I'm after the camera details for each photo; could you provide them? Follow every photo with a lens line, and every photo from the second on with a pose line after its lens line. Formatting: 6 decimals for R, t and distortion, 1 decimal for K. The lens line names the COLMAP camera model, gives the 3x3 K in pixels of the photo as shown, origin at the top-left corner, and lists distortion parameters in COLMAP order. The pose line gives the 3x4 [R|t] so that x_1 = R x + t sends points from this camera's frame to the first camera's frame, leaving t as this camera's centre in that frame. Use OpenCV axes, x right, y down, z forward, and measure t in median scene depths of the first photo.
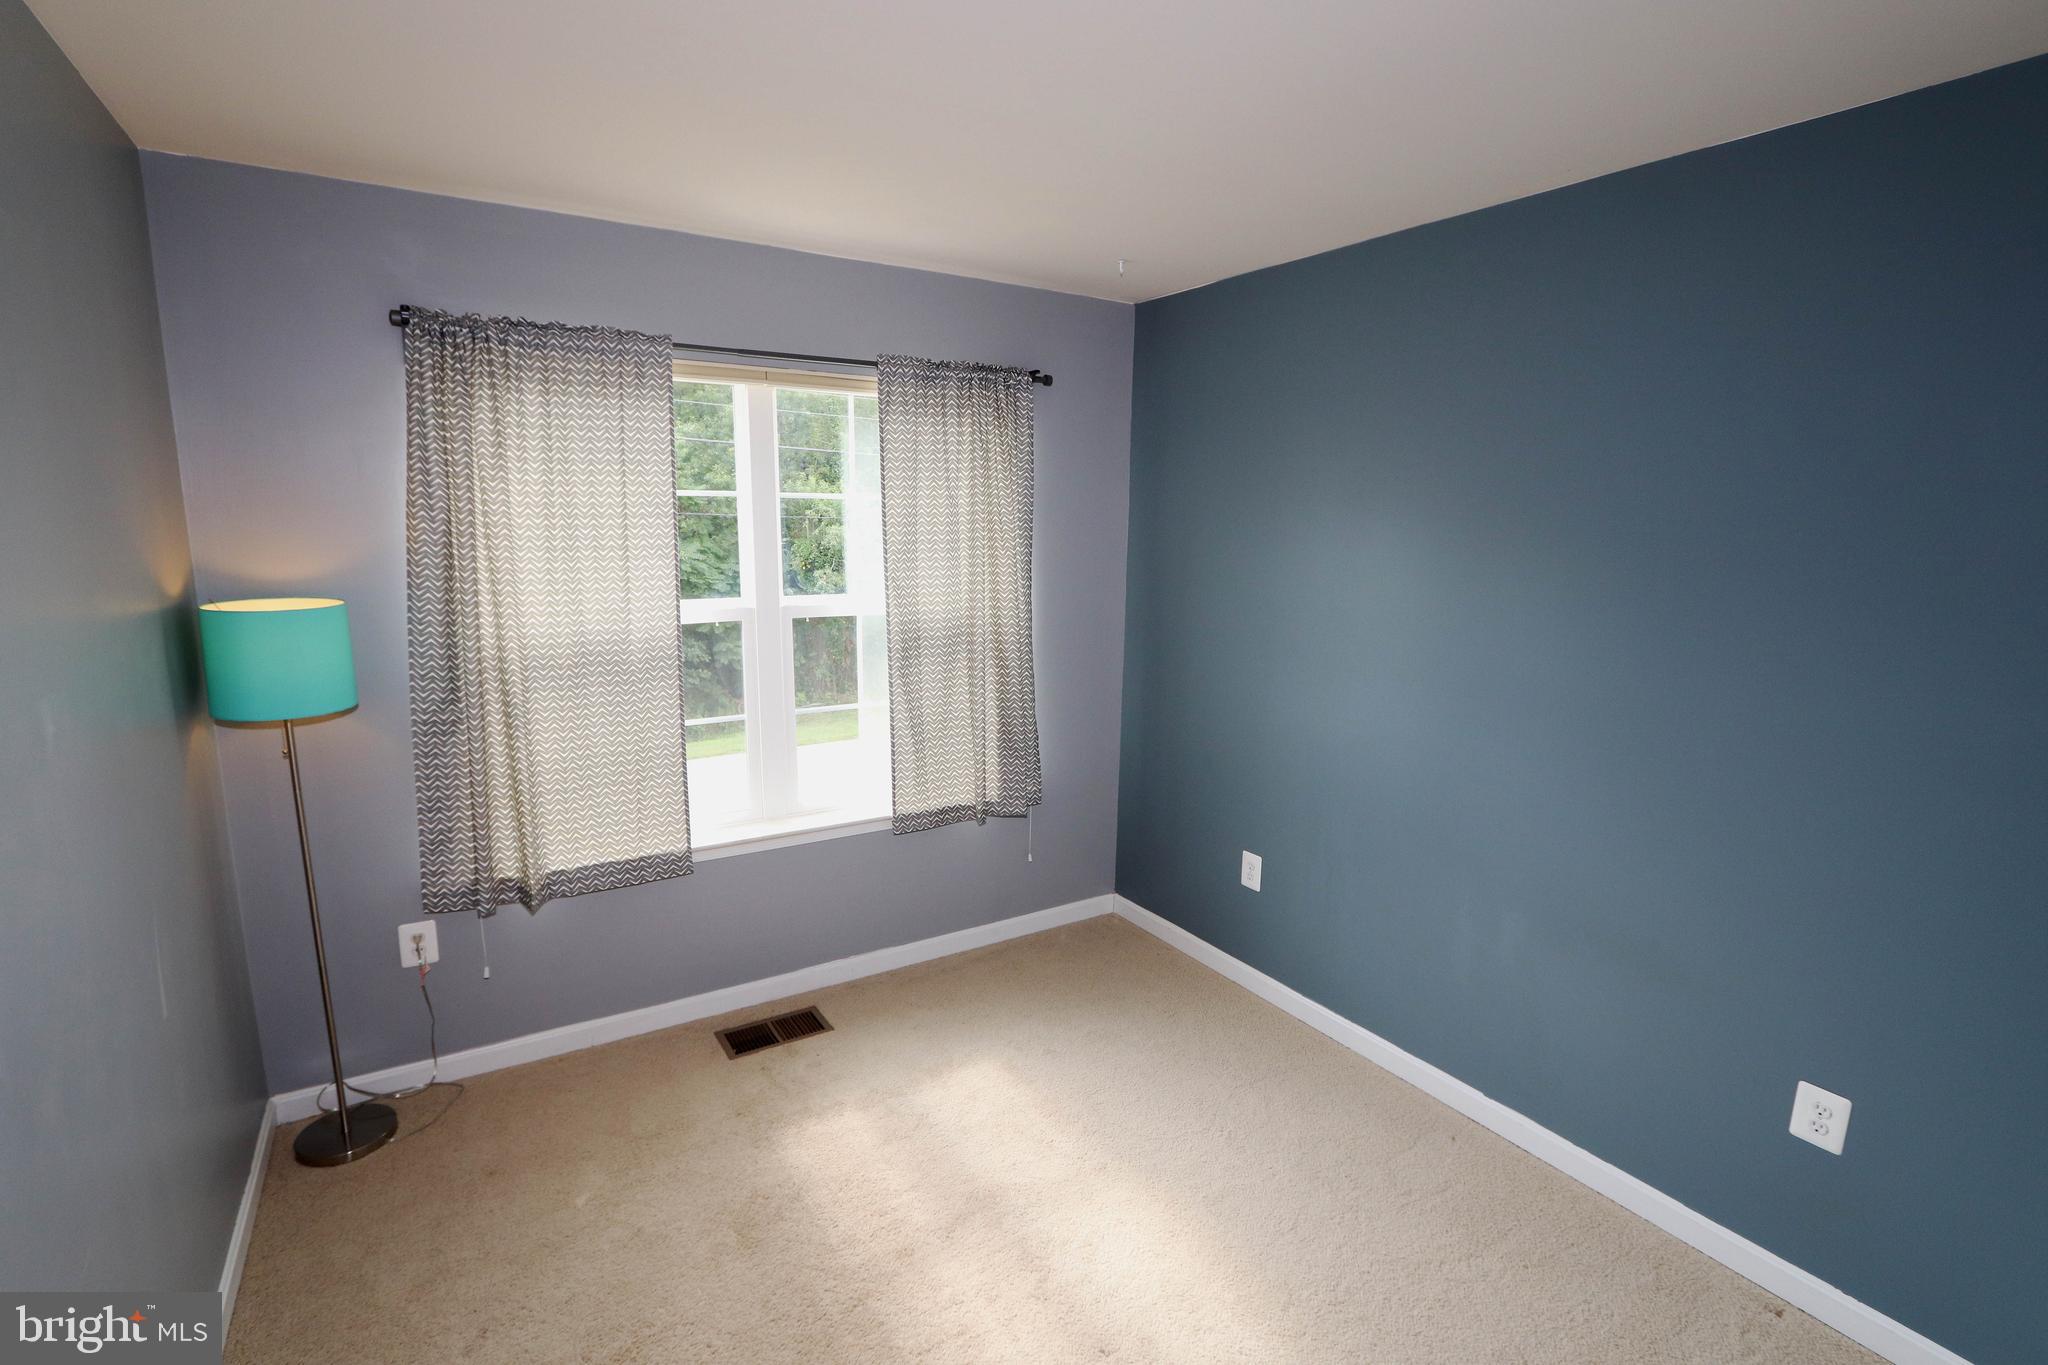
lens RADIAL K [[943.3, 0, 1015.9], [0, 943.3, 688.7], [0, 0, 1]] dist [-0.018123, 0.000906]
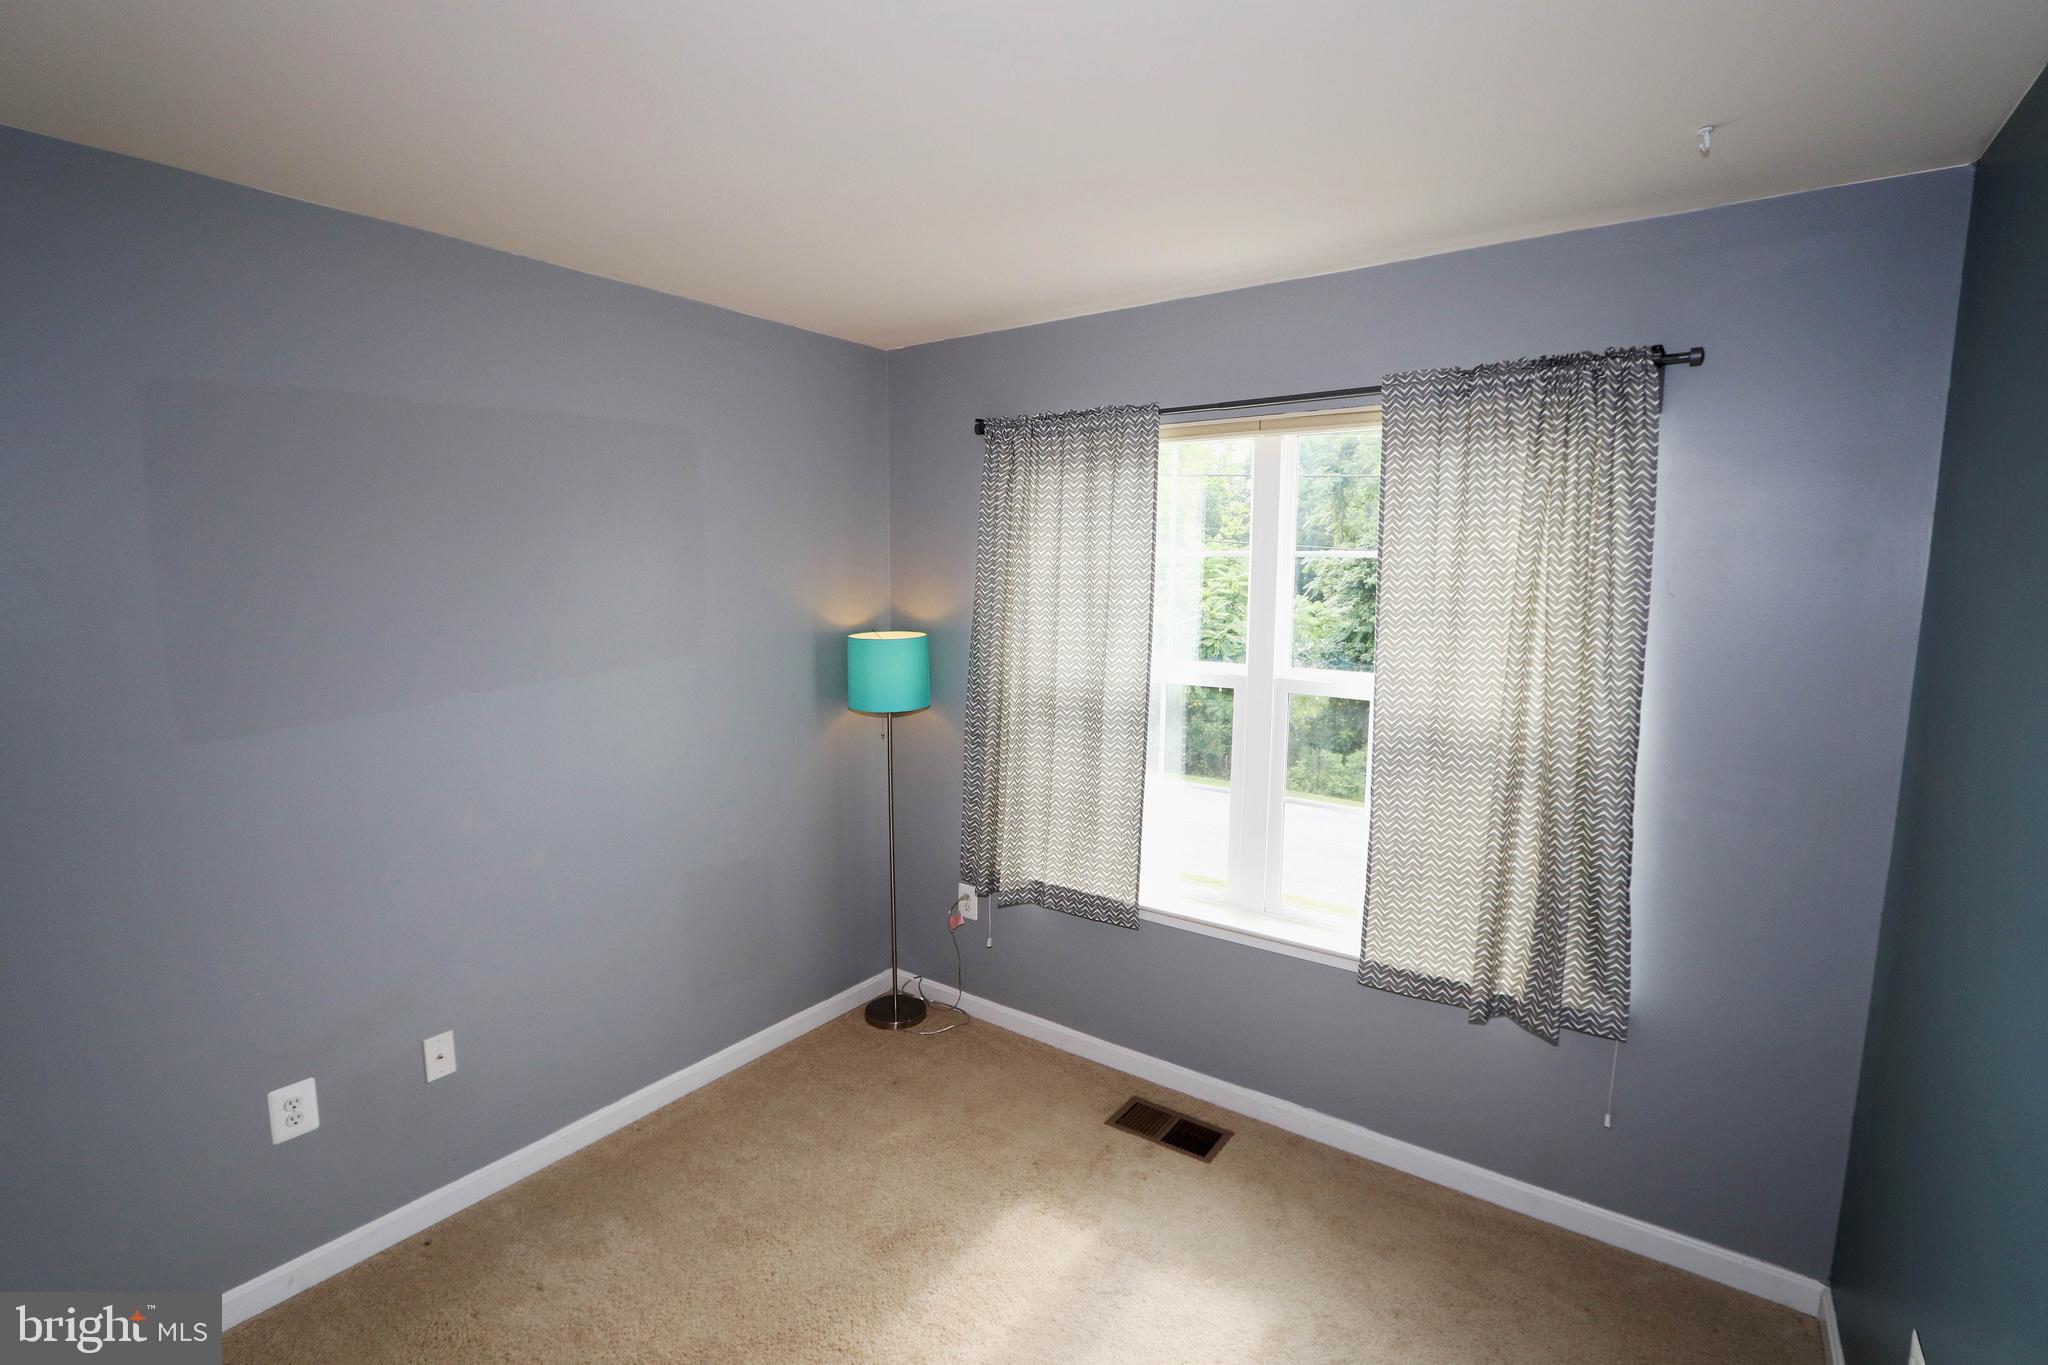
lens RADIAL K [[943.3, 0, 1015.9], [0, 943.3, 688.7], [0, 0, 1]] dist [-0.018123, 0.000906]
pose [[0.383588, 0.113709, -0.916477, 0.507746], [-0.162354, 0.985238, 0.054287, -0.092434], [0.909121, 0.127970, 0.396387, 0.456721]]
